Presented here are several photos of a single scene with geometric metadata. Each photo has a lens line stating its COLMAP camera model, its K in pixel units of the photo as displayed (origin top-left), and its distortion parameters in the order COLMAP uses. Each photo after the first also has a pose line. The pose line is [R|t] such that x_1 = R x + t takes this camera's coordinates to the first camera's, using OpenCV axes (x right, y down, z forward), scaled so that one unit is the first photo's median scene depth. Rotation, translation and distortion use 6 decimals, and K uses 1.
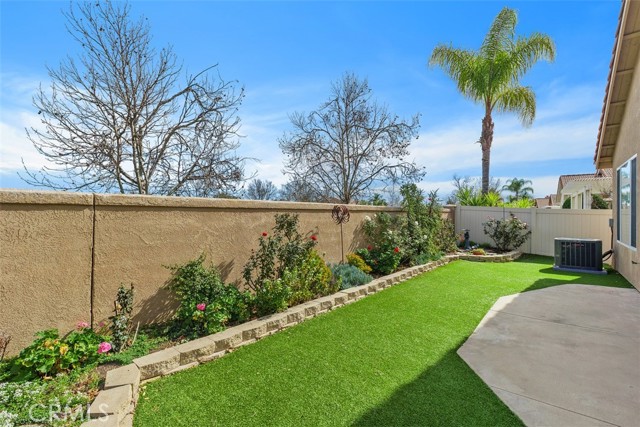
lens RADIAL K [[293.1, 0, 318.5], [0, 293.1, 212.1], [0, 0, 1]] dist [0.002068, -0.000155]
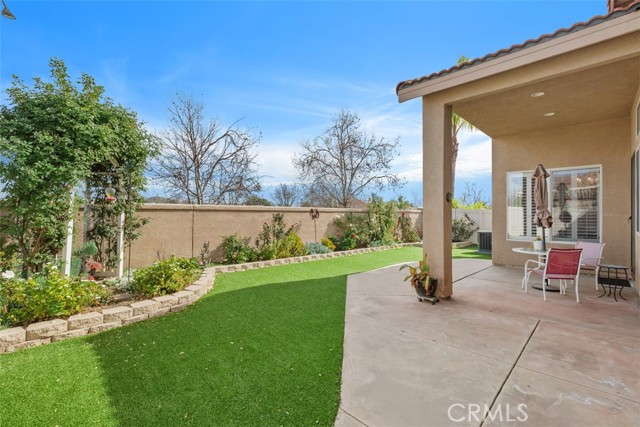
lens RADIAL K [[293.1, 0, 323.7], [0, 293.1, 213.3], [0, 0, 1]] dist [0.002068, -0.000155]
pose [[0.996689, -0.001639, -0.081298, 0.243616], [0.001582, 0.999998, -0.000769, 0.005315], [0.081299, 0.000638, 0.996690, -0.634370]]
